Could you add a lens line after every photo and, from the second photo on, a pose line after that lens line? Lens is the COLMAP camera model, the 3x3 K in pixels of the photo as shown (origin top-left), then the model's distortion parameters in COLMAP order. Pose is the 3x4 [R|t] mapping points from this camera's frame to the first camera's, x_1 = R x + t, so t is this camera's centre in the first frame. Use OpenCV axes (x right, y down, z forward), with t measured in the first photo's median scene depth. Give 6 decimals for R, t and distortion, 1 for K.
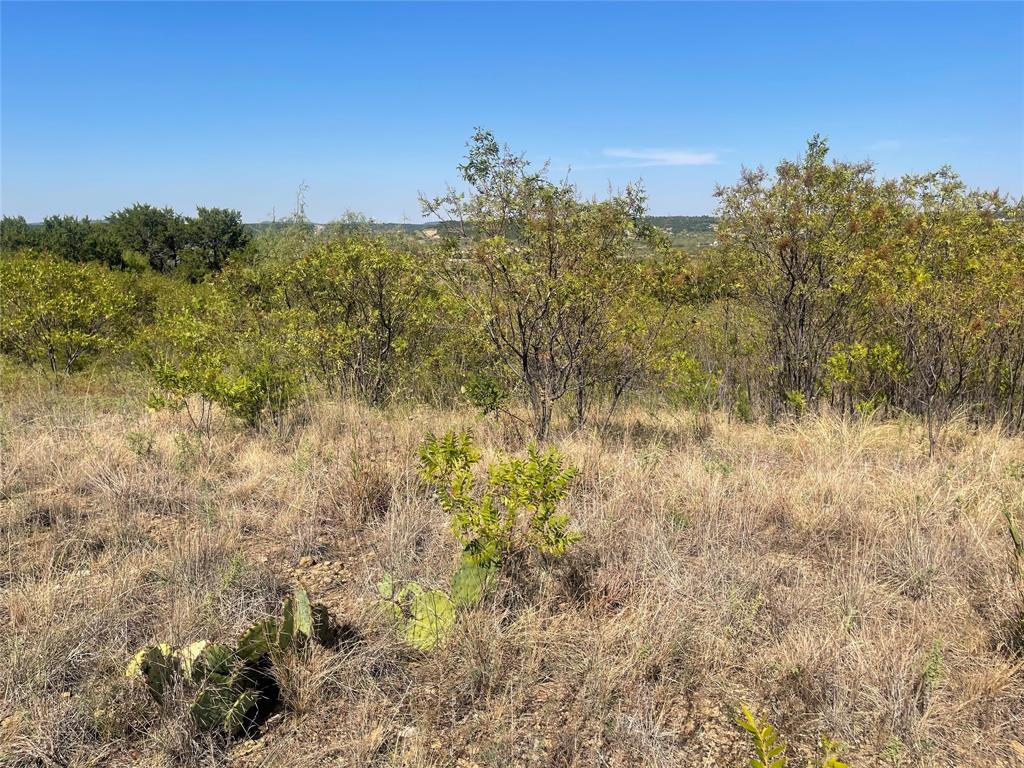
lens RADIAL K [[760.3, 0, 508.0], [0, 760.3, 387.2], [0, 0, 1]] dist [0.015216, -0.020394]
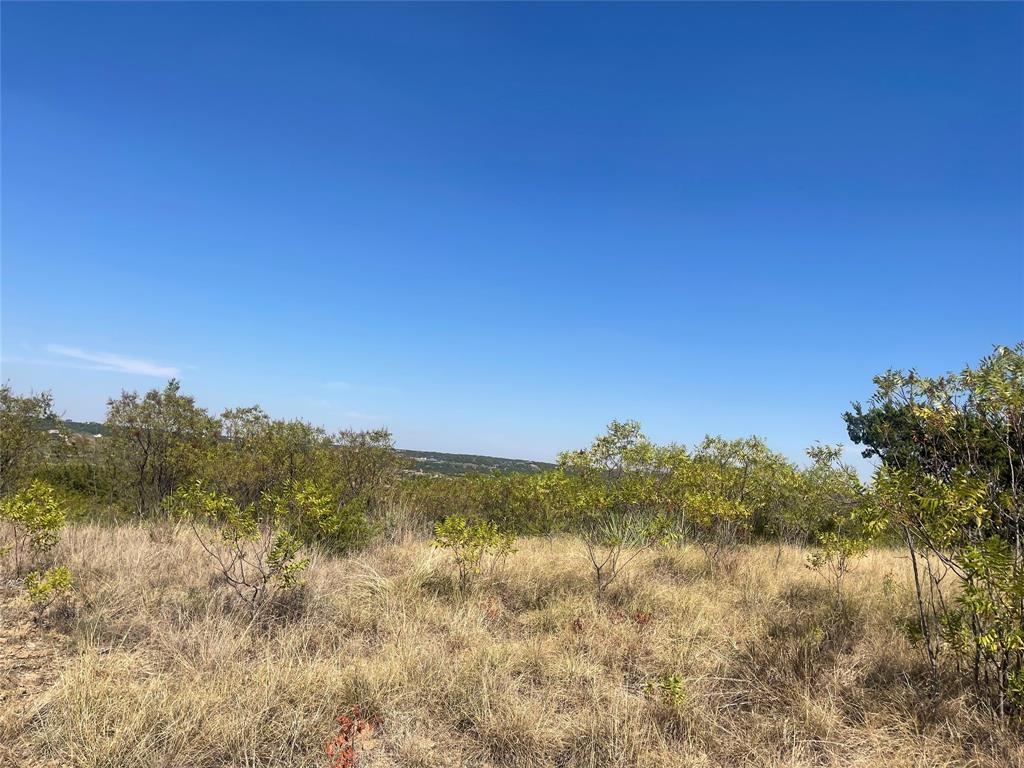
lens RADIAL K [[760.3, 0, 516.4], [0, 760.3, 383.6], [0, 0, 1]] dist [0.015216, -0.020394]
pose [[0.771202, 0.143829, 0.620130, -0.084004], [0.040656, 0.961025, -0.273455, 0.206161], [-0.635291, 0.236102, 0.735297, -0.837698]]
